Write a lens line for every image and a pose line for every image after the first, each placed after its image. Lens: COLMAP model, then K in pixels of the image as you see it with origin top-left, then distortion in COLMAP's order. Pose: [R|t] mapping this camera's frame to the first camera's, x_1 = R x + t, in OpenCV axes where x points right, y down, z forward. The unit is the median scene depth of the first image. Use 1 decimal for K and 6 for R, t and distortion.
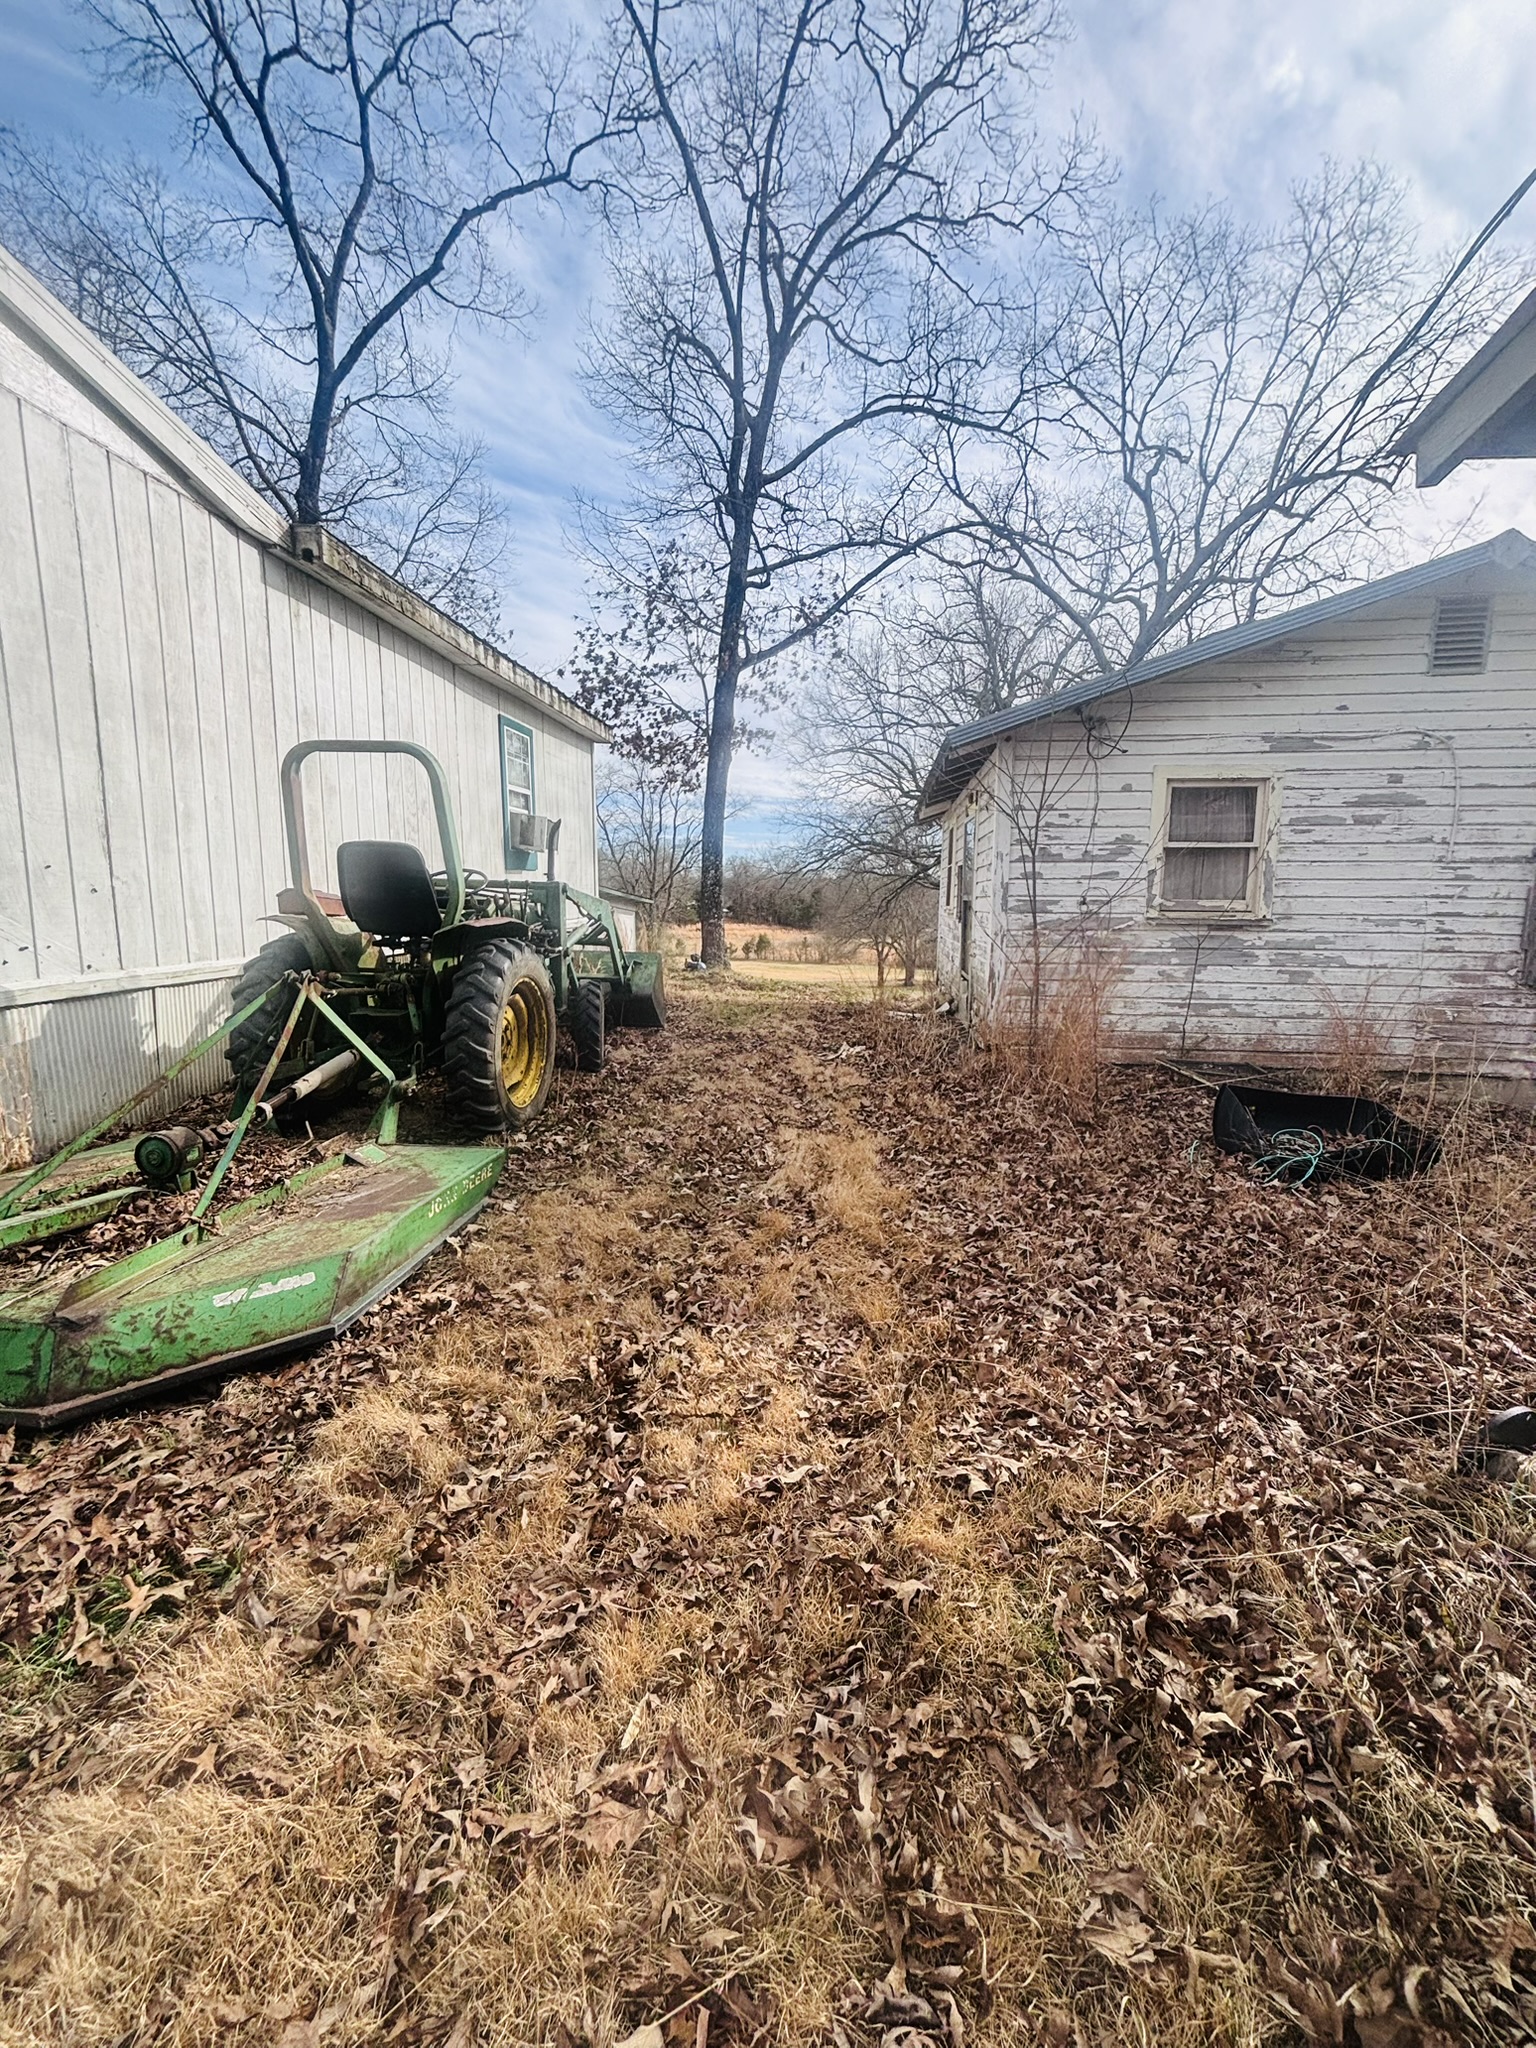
lens RADIAL K [[827.4, 0, 769.3], [0, 827.4, 1021.6], [0, 0, 1]] dist [0.003536, 0.000047]
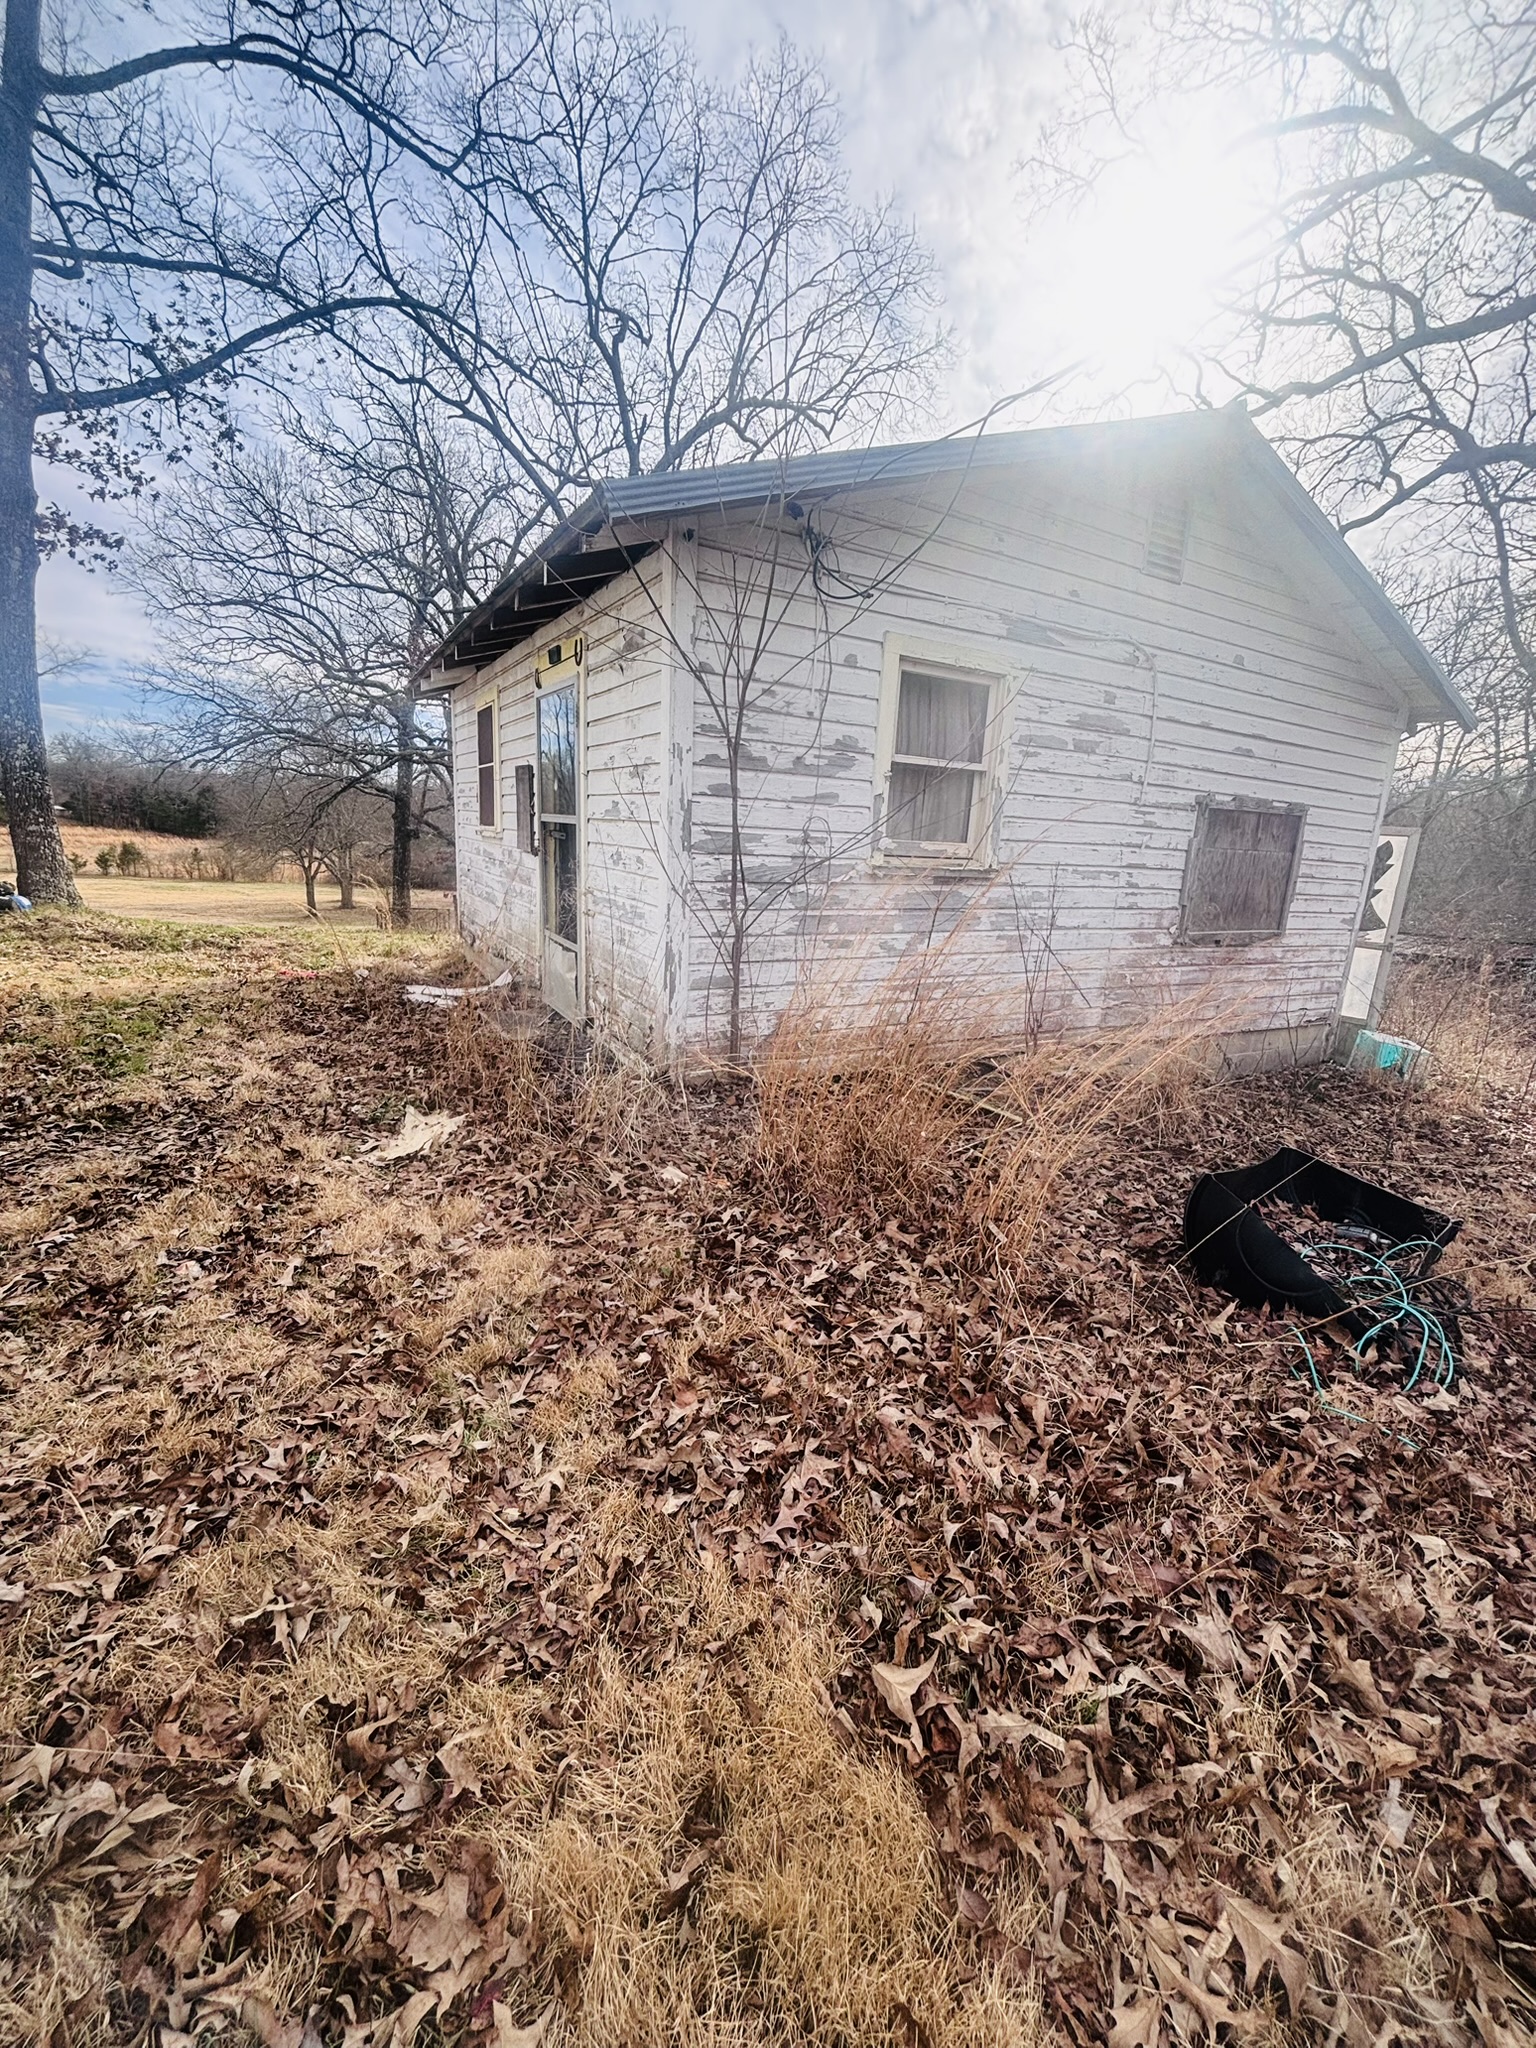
lens RADIAL K [[827.4, 0, 767.9], [0, 827.4, 1011.6], [0, 0, 1]] dist [0.003536, 0.000047]
pose [[0.801459, -0.094704, 0.590504, -0.008819], [0.041964, 0.993854, 0.102437, -0.028458], [-0.596576, -0.057319, 0.800507, 0.180319]]
